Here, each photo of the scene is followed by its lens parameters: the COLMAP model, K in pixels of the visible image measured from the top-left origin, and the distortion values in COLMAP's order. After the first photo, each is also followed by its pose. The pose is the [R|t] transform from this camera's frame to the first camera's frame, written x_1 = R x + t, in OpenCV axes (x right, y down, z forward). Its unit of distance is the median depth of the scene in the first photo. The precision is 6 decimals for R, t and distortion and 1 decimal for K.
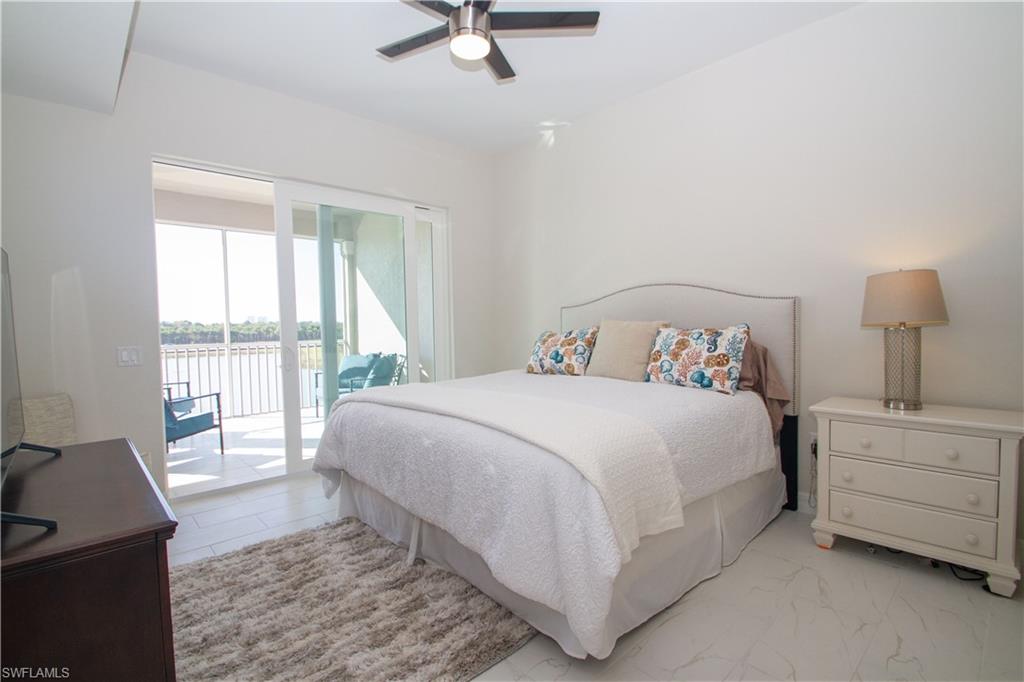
lens RADIAL K [[477.8, 0, 510.5], [0, 477.8, 341.8], [0, 0, 1]] dist [0.018216, 0.000094]
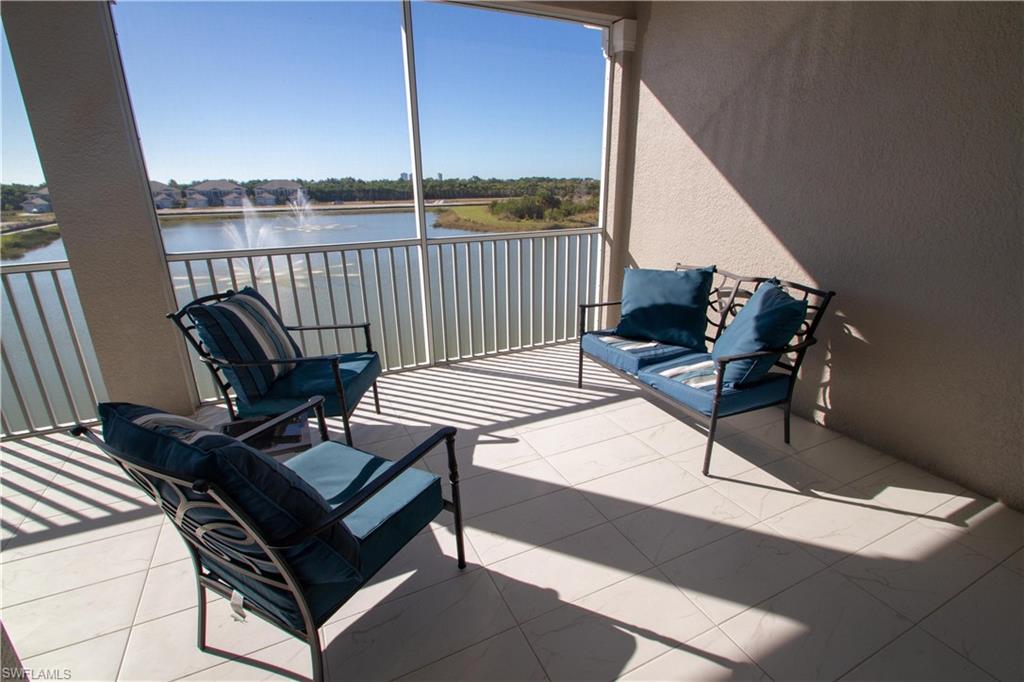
lens RADIAL K [[477.8, 0, 510.5], [0, 477.8, 341.8], [0, 0, 1]] dist [0.018216, 0.000094]
pose [[0.959228, 0.096005, -0.265828, -0.289856], [-0.017707, 0.959106, 0.282491, -0.032873], [0.282077, -0.266267, 0.921702, 0.428511]]
